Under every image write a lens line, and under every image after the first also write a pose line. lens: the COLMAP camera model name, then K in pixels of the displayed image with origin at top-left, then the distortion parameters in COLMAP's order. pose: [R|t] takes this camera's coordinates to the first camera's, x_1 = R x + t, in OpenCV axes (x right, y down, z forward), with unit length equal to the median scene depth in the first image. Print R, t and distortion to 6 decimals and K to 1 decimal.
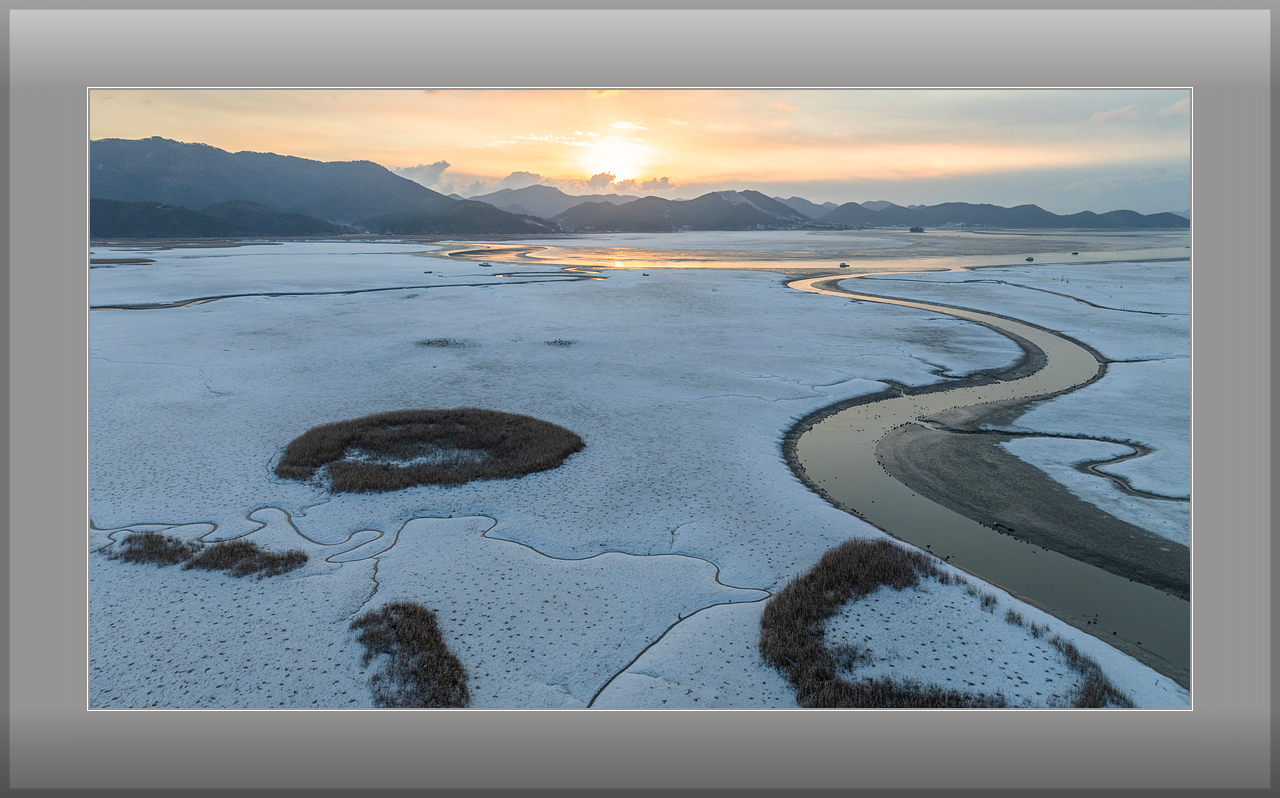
lens RADIAL K [[772.2, 0, 642.2], [0, 772.2, 410.8], [0, 0, 1]] dist [-0.018951, 0.000655]
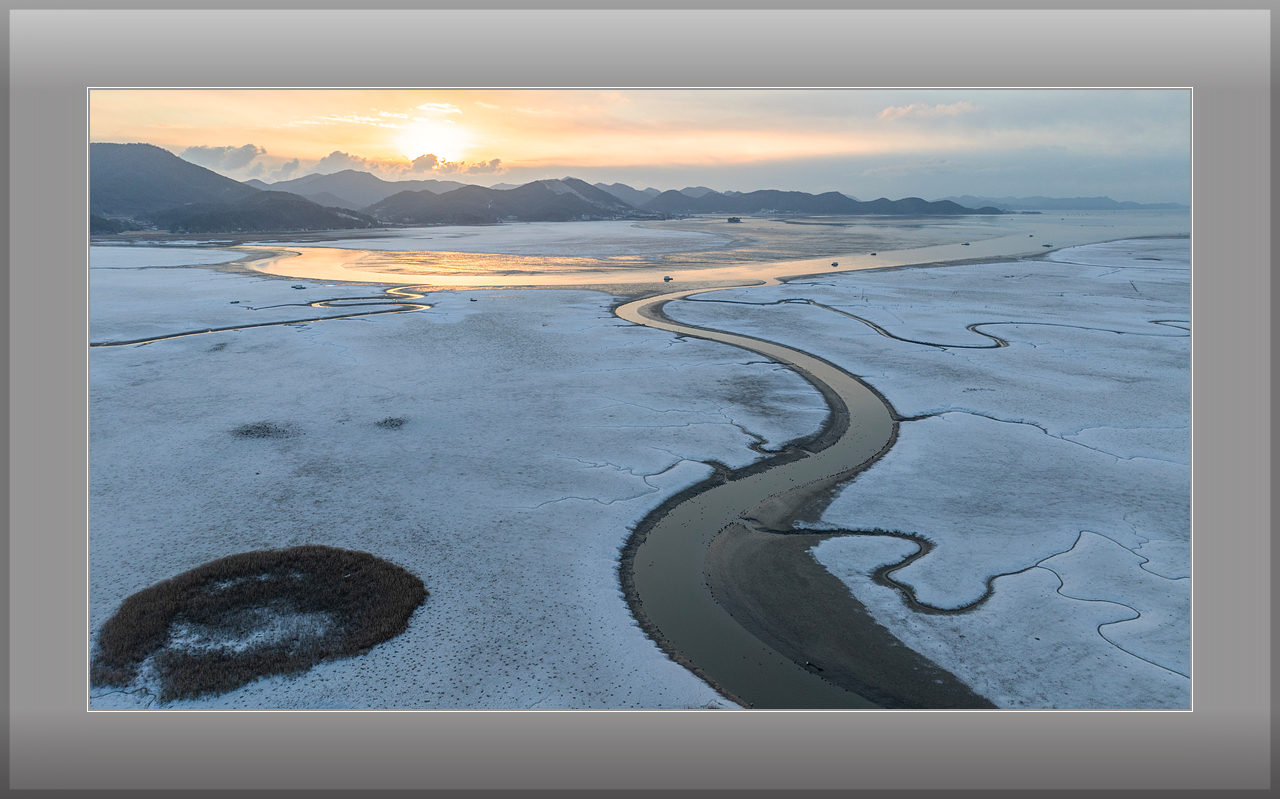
lens RADIAL K [[772.2, 0, 642.2], [0, 772.2, 411.3], [0, 0, 1]] dist [-0.018951, 0.000655]
pose [[0.976033, -0.056363, 0.210198, 0.000246], [0.051860, 0.998293, 0.026878, -0.148740], [-0.211354, -0.015333, 0.977289, -0.033374]]
